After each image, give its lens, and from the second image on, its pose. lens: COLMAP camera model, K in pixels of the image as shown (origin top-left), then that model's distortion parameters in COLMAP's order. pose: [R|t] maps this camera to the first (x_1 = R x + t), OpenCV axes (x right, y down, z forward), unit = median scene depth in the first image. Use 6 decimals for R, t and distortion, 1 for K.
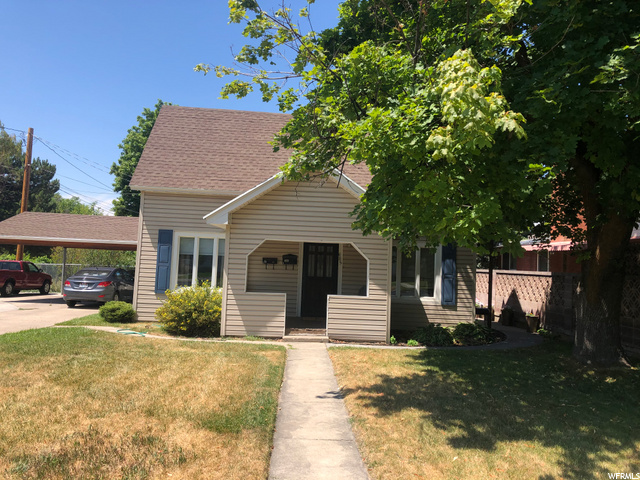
lens RADIAL K [[523.4, 0, 320.0], [0, 523.4, 240.0], [0, 0, 1]] dist [0.037526, -0.004441]
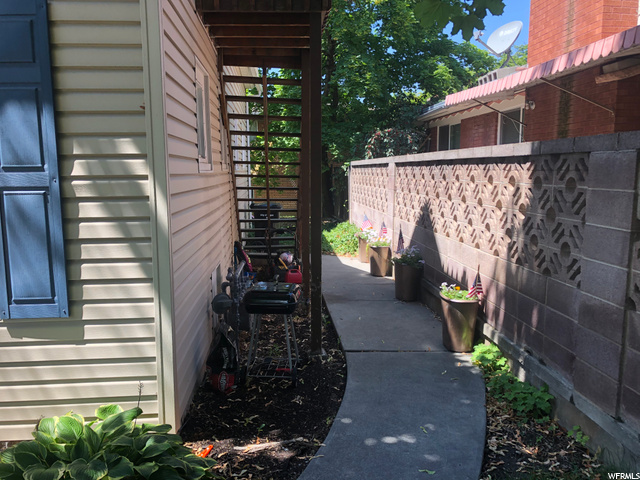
lens RADIAL K [[522.4, 0, 320.0], [0, 522.4, 240.0], [0, 0, 1]] dist [0.595461, -0.000773]
pose [[0.998940, -0.043724, 0.014365, 0.325710], [0.040193, 0.980861, 0.190516, 0.049608], [-0.022420, -0.189737, 0.981579, 0.711144]]
